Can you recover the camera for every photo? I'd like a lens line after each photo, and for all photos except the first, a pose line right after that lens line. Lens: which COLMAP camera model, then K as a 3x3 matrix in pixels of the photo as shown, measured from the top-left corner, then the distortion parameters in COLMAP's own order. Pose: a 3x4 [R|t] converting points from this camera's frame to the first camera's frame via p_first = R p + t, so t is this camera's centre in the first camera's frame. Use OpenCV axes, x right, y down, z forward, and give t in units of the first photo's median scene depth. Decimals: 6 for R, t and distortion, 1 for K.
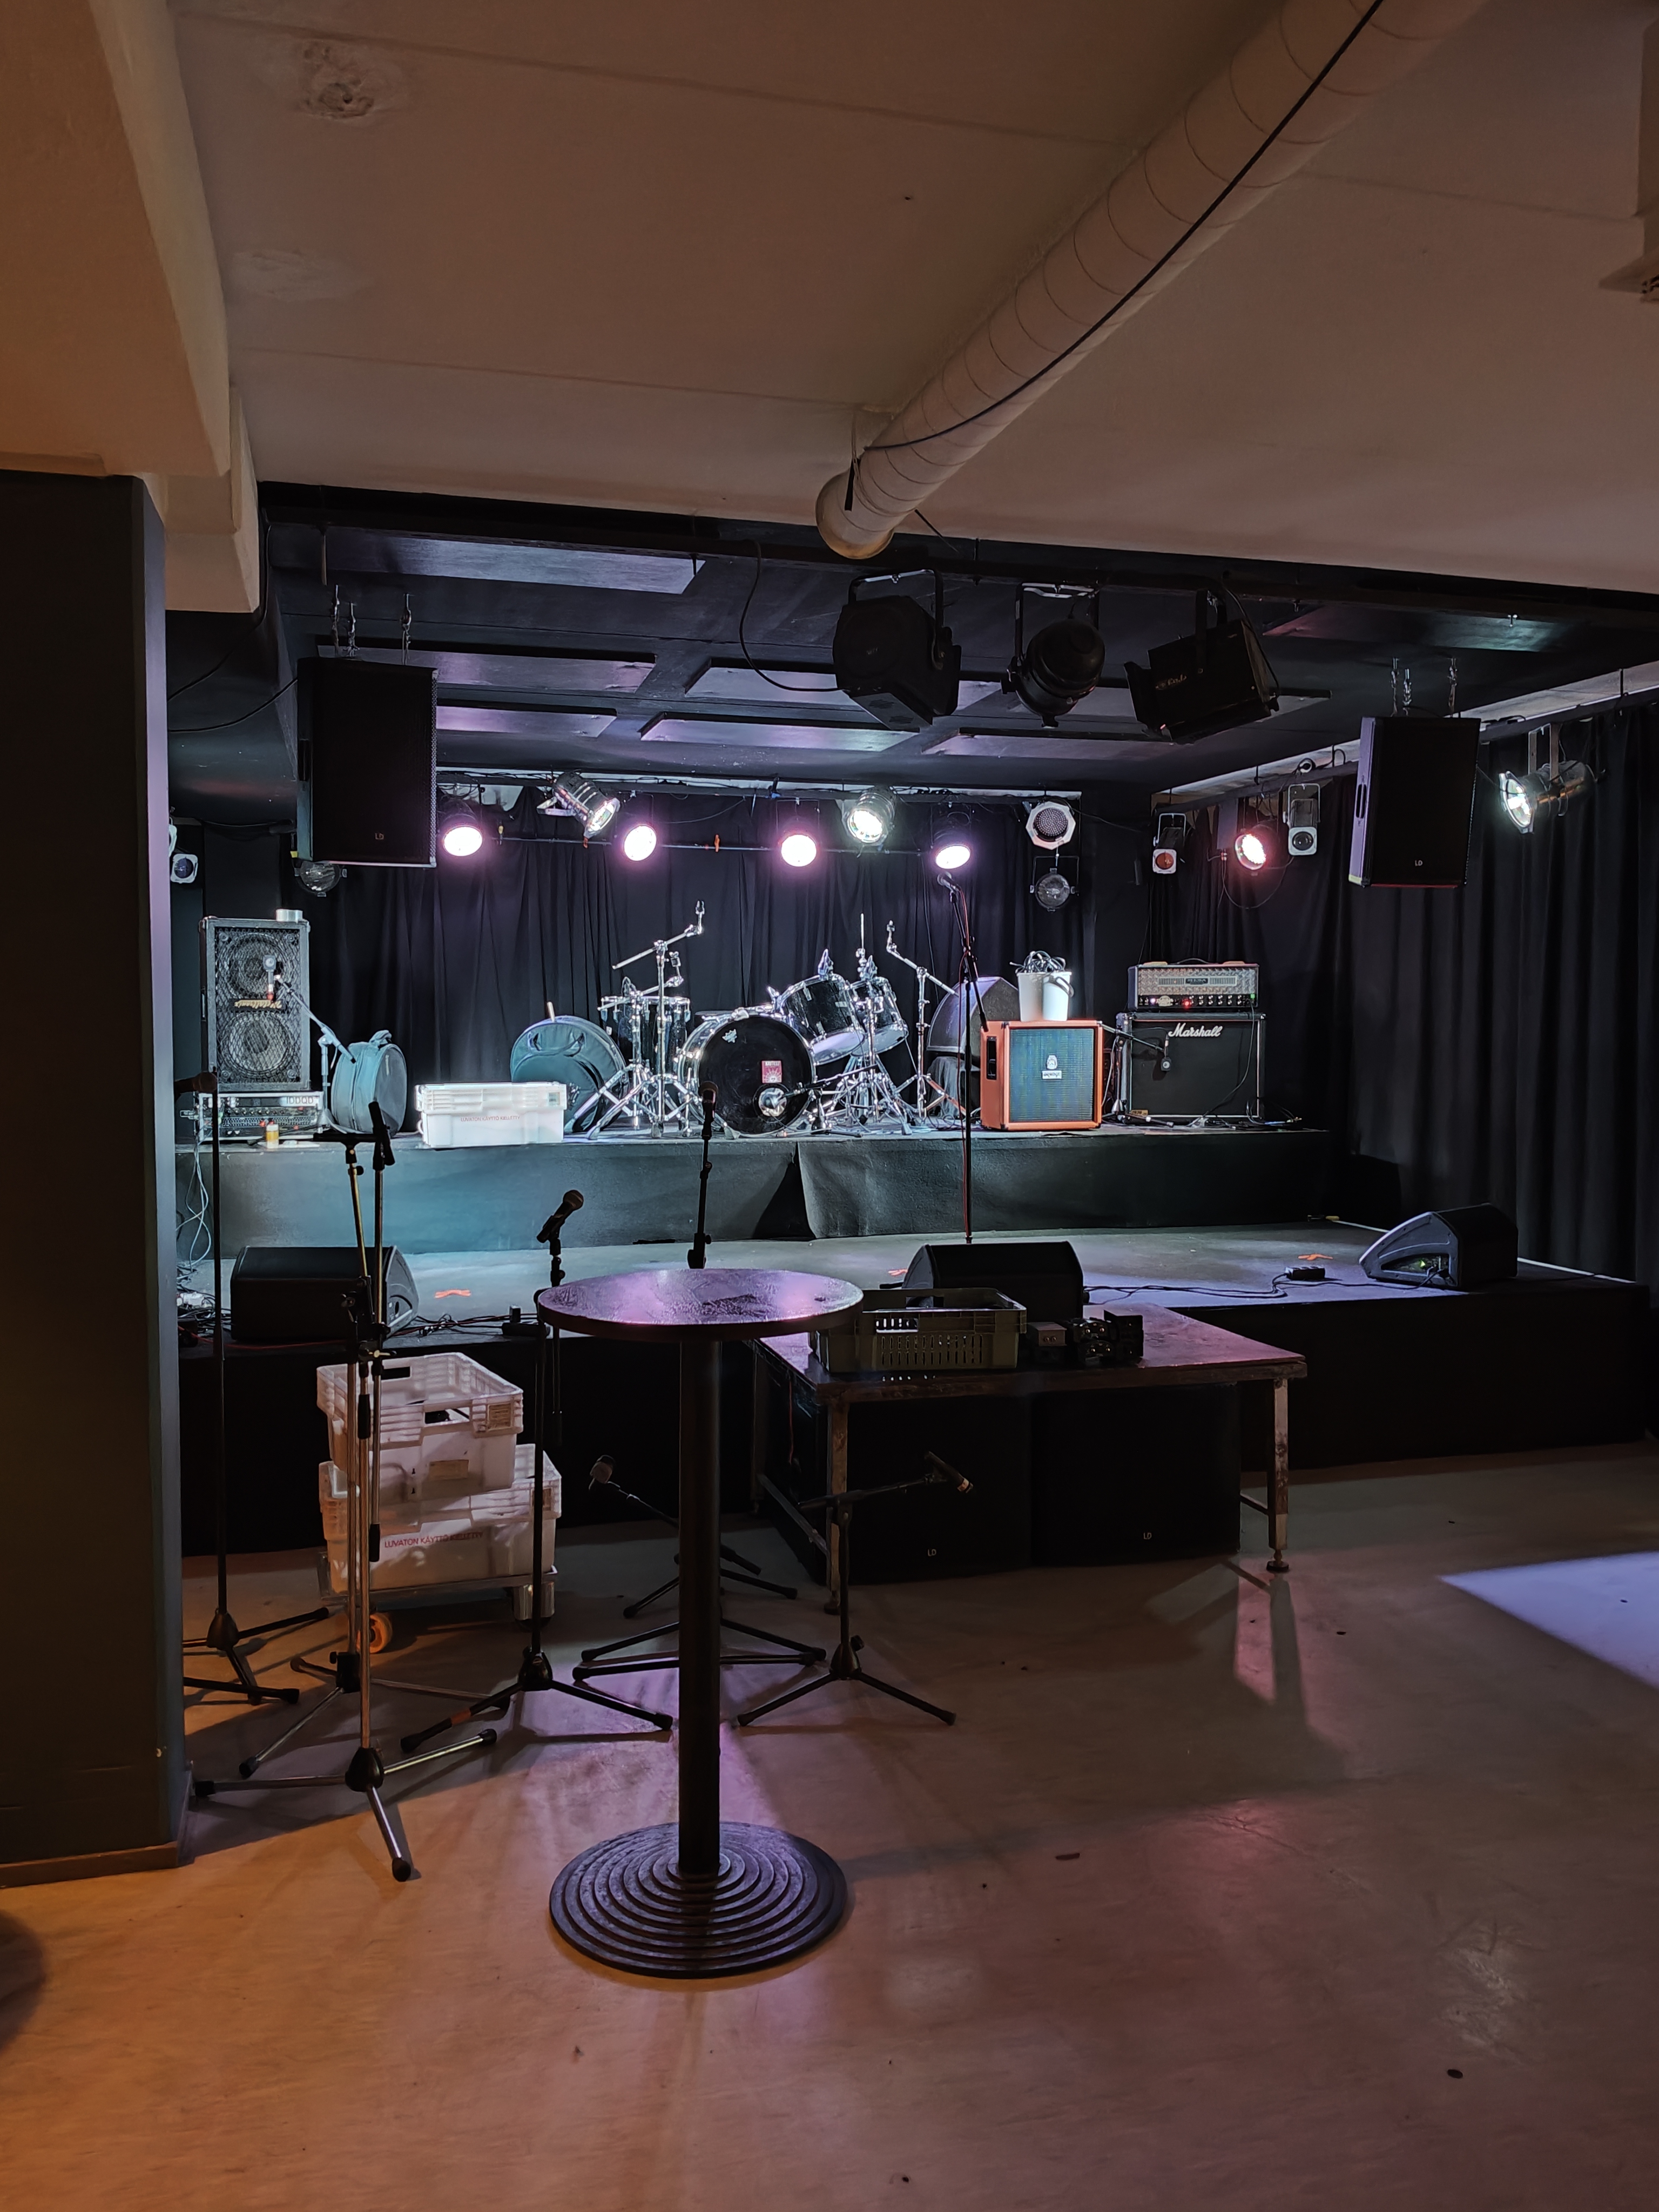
lens RADIAL K [[1729.6, 0, 834.6], [0, 1729.6, 1117.4], [0, 0, 1]] dist [0.046822, -0.117480]
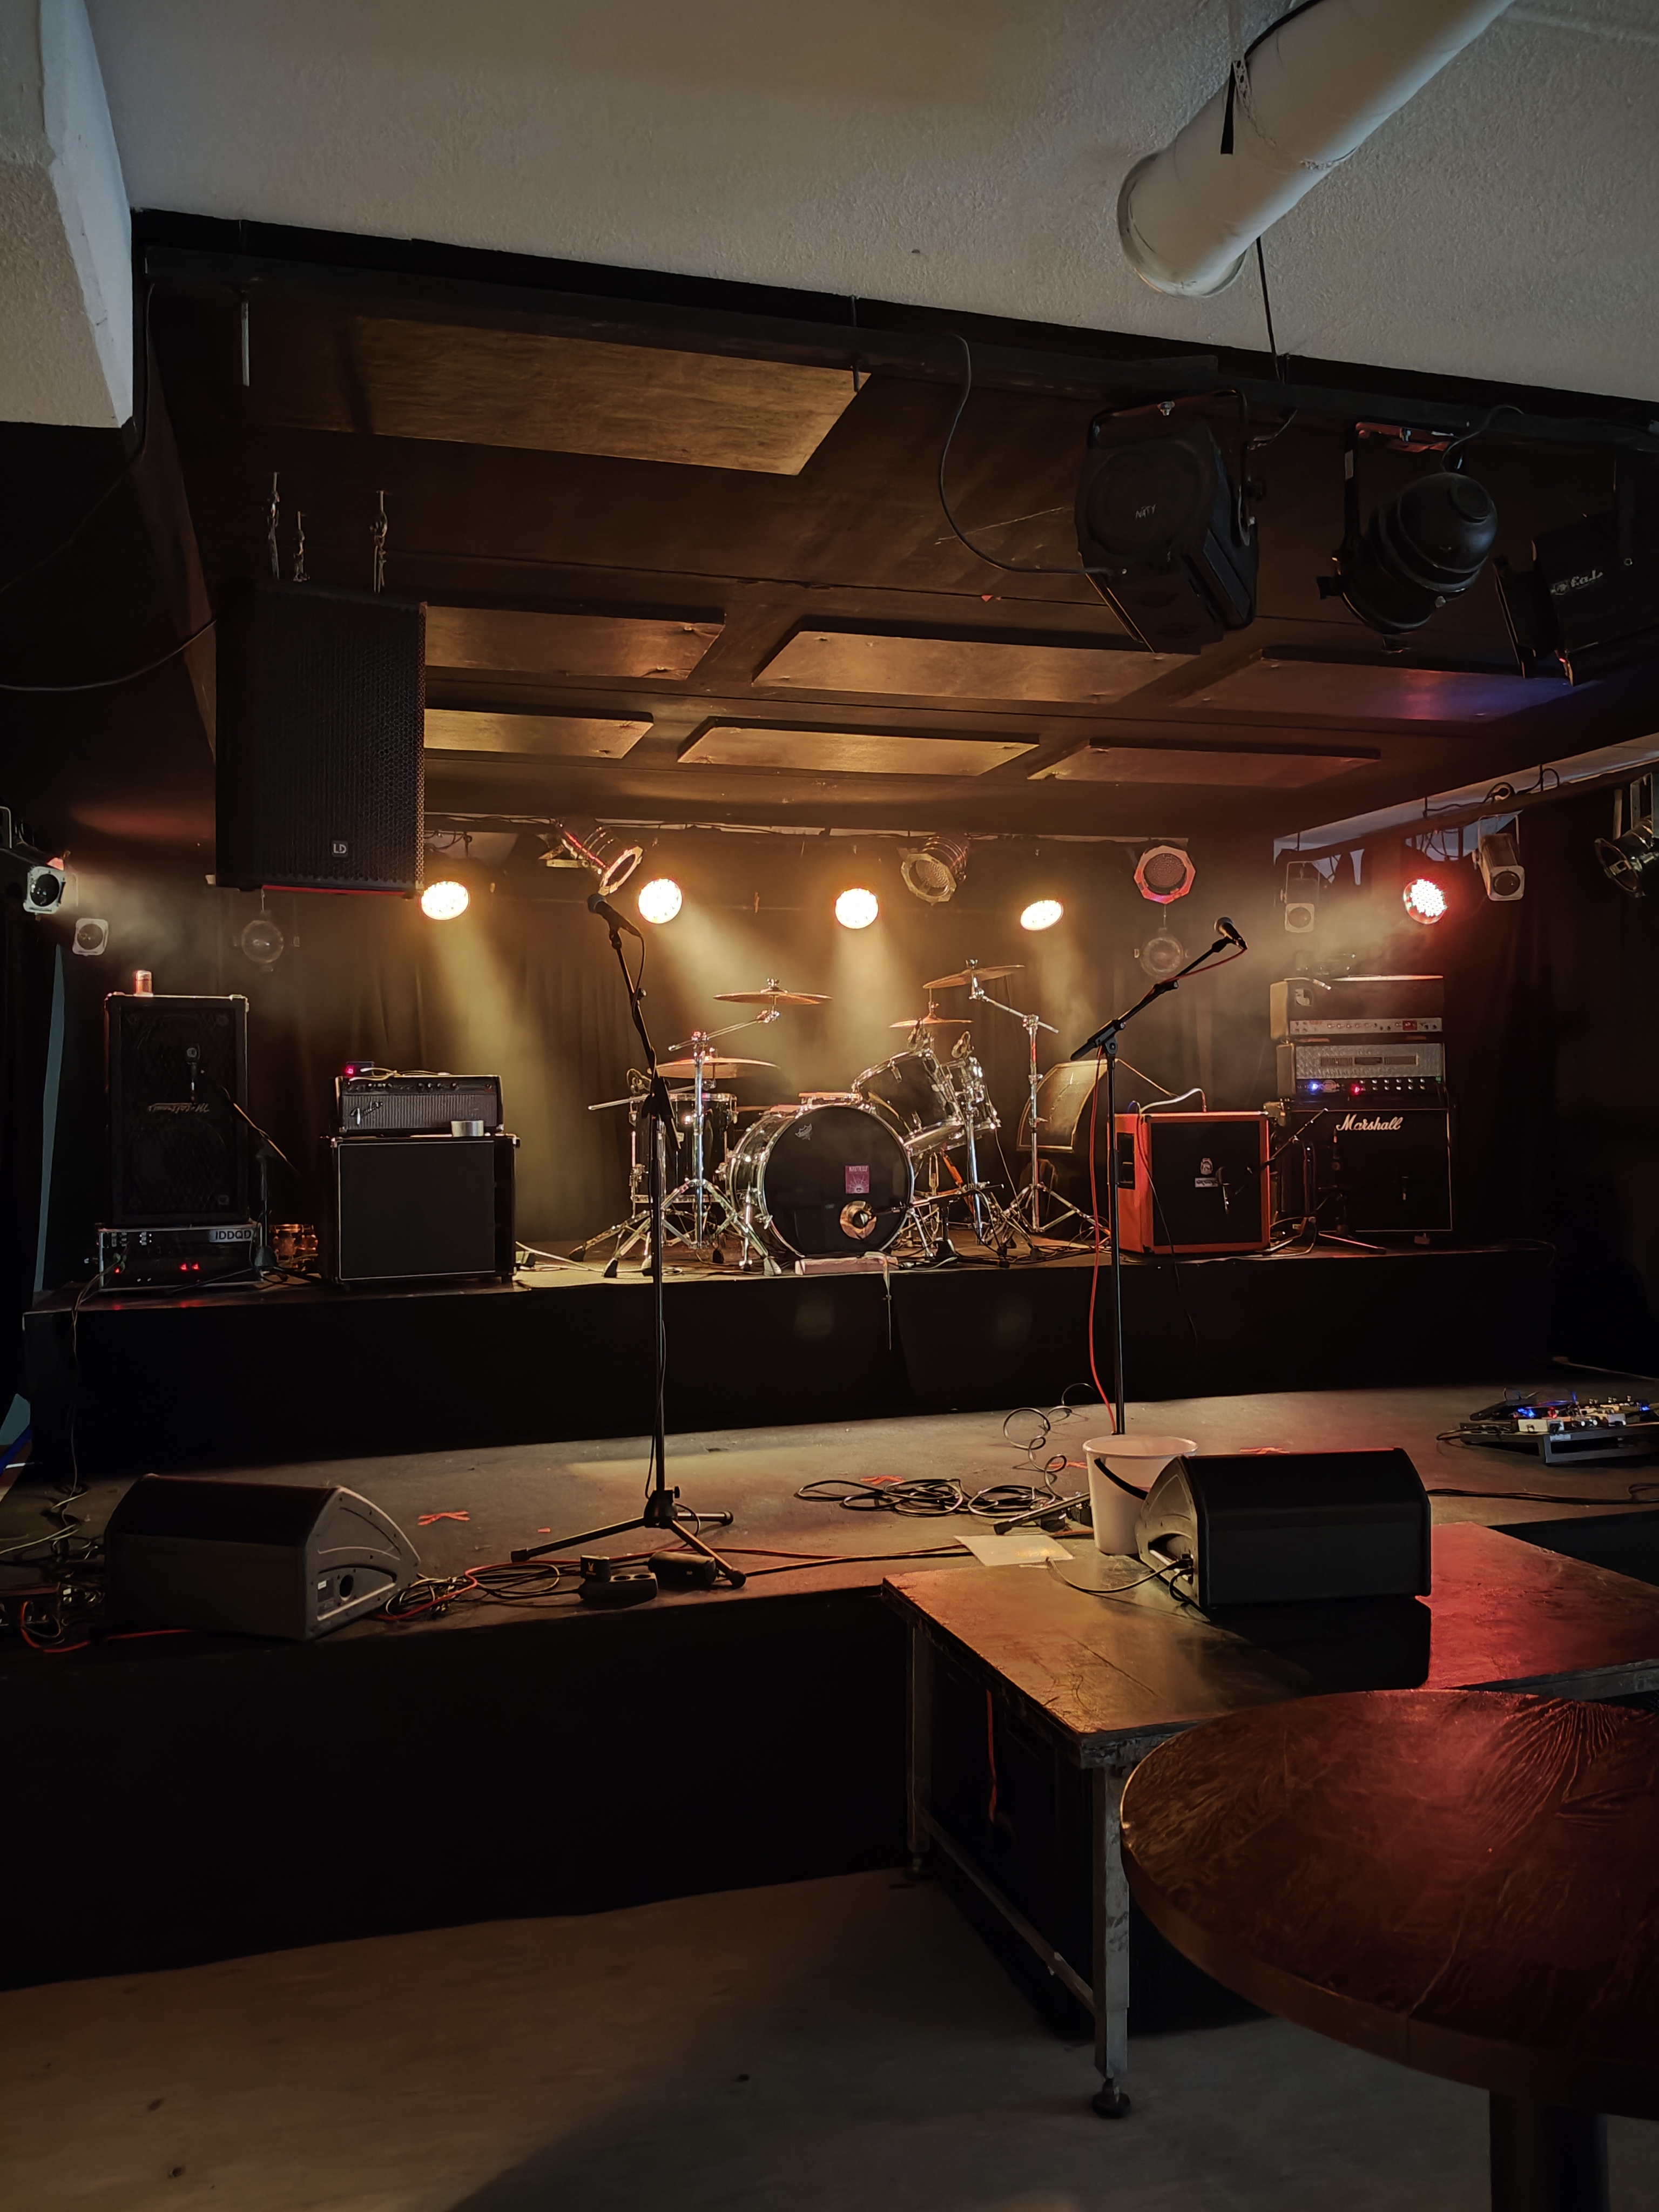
lens RADIAL K [[1729.6, 0, 828.8], [0, 1729.6, 1111.7], [0, 0, 1]] dist [0.046822, -0.117480]
pose [[0.999733, -0.015237, 0.017352, -0.068546], [0.016242, 0.998107, -0.059321, -0.015148], [-0.016416, 0.059587, 0.998088, 0.264230]]
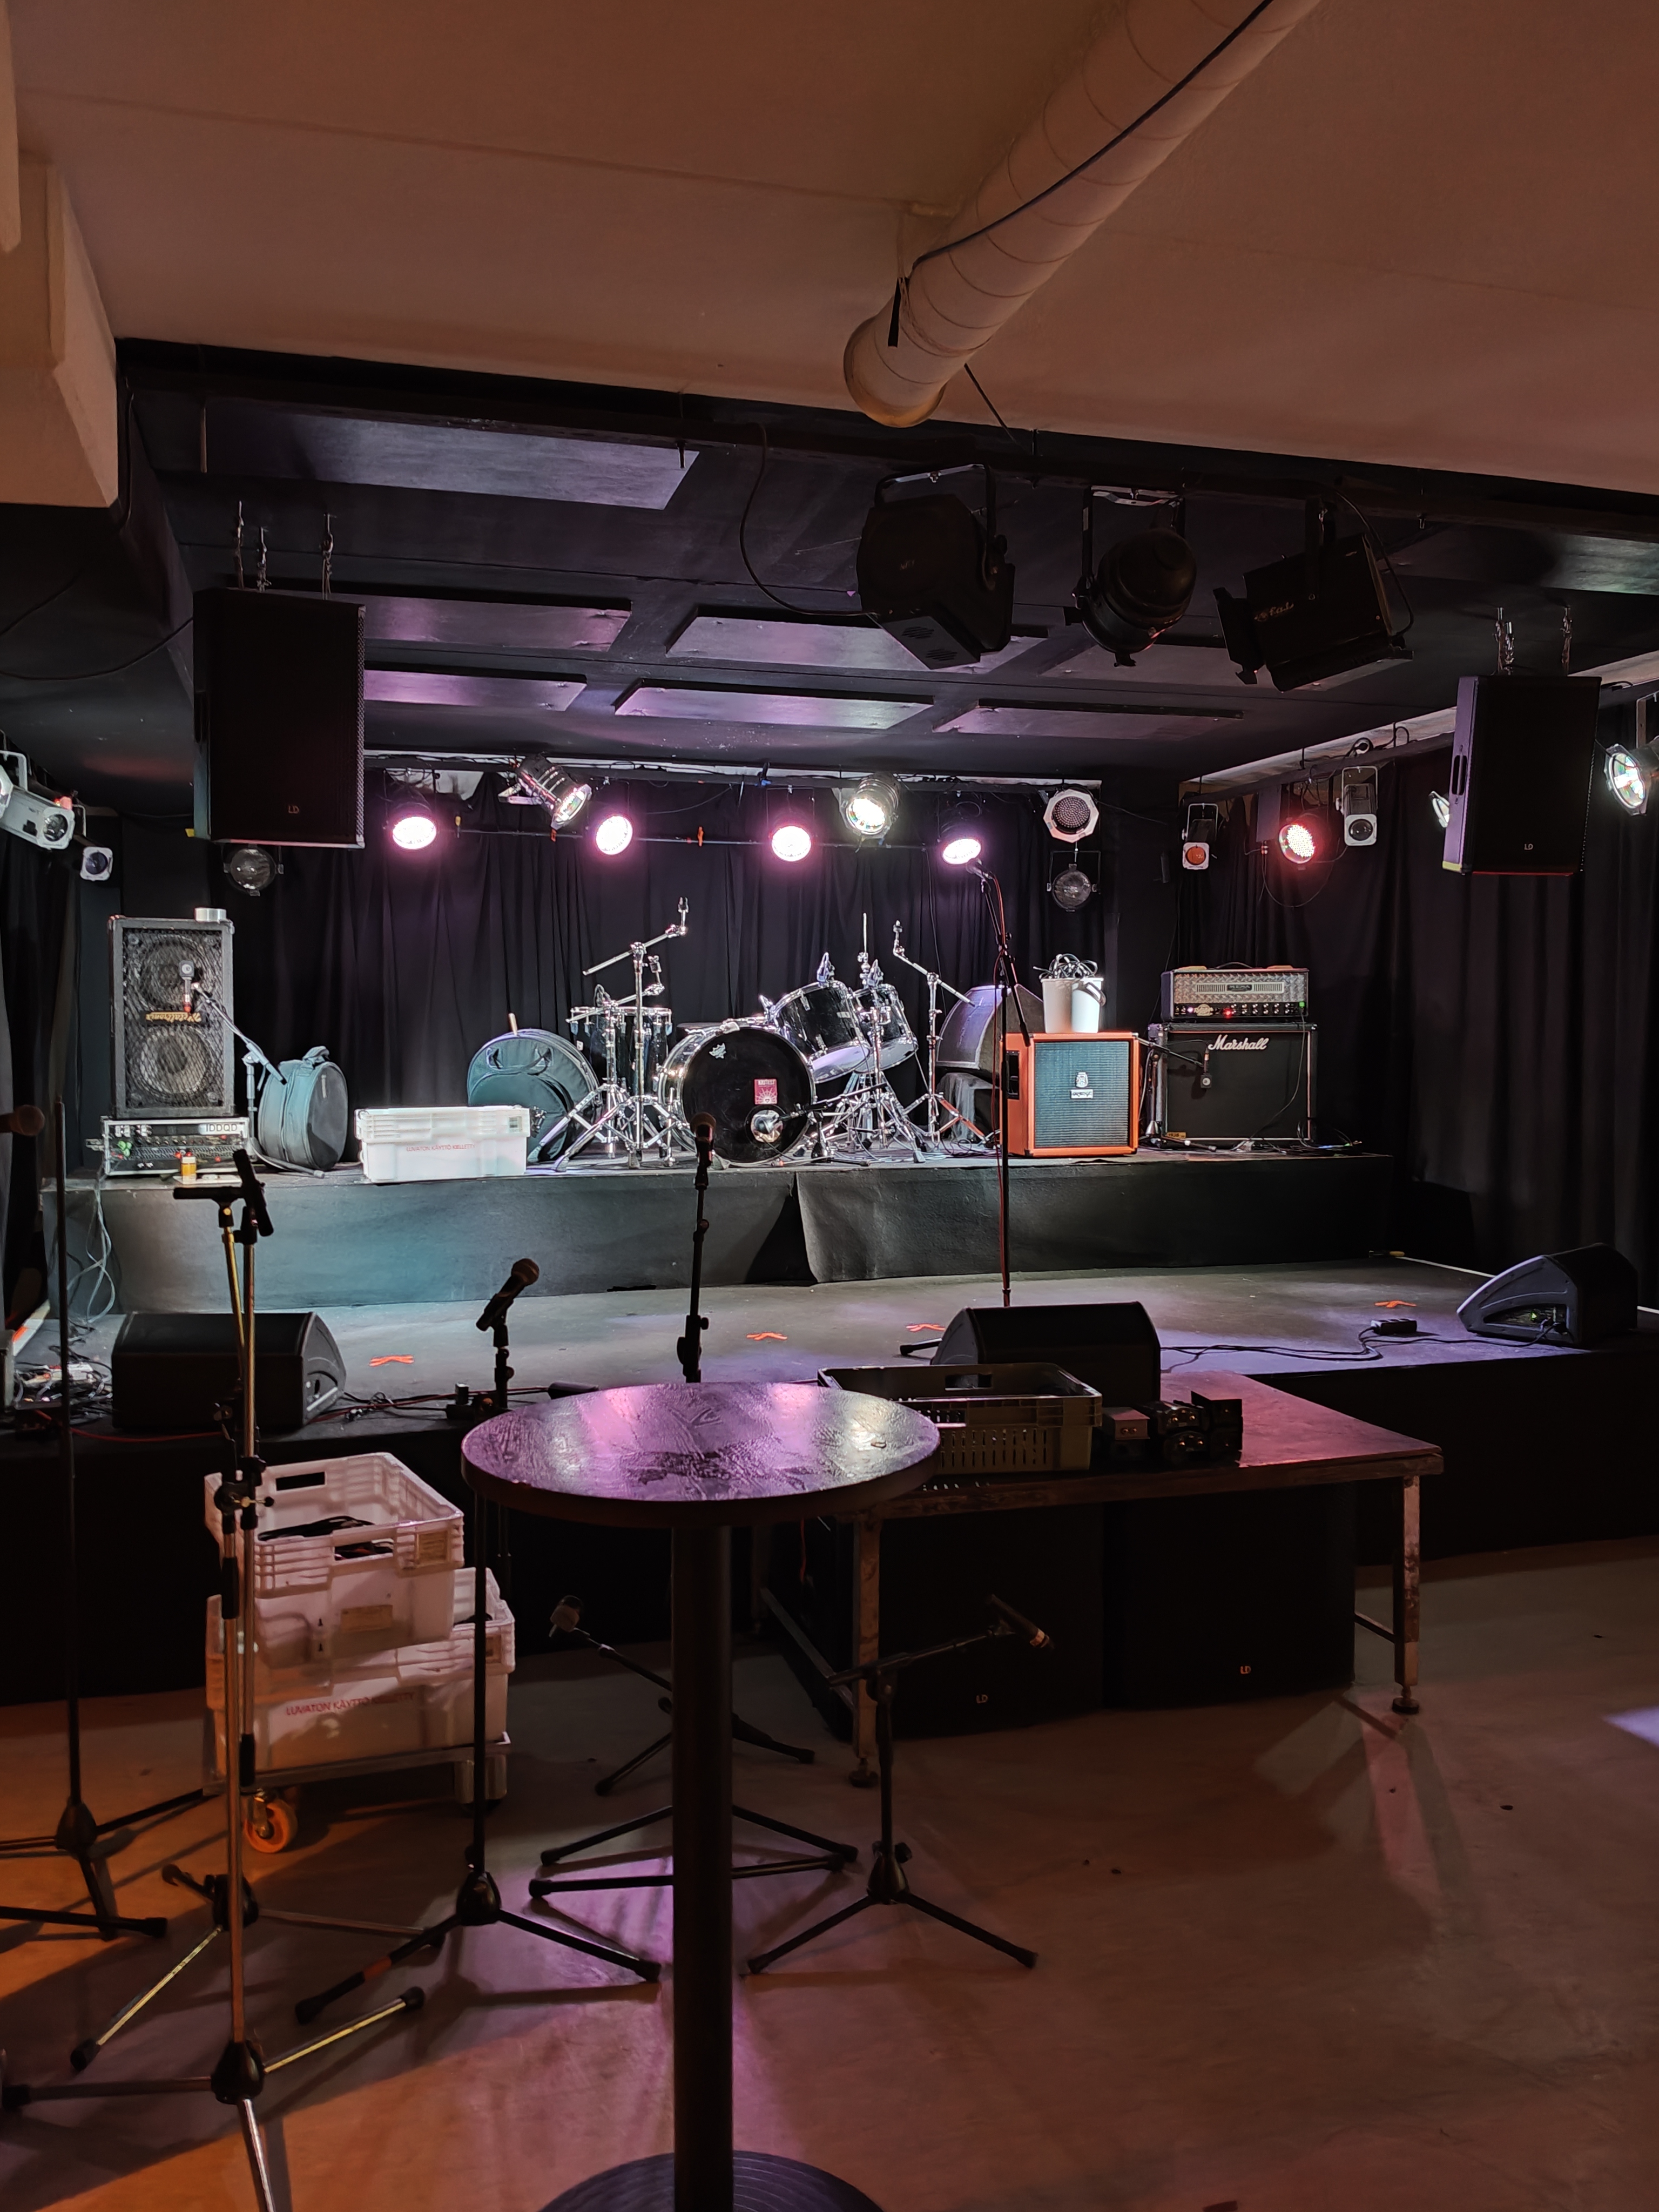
lens RADIAL K [[1729.6, 0, 833.0], [0, 1729.6, 1111.9], [0, 0, 1]] dist [0.046822, -0.117480]
pose [[0.999910, -0.003928, 0.012845, -0.015417], [0.004062, 0.999938, -0.010372, -0.007983], [-0.012803, 0.010424, 0.999864, 0.140643]]
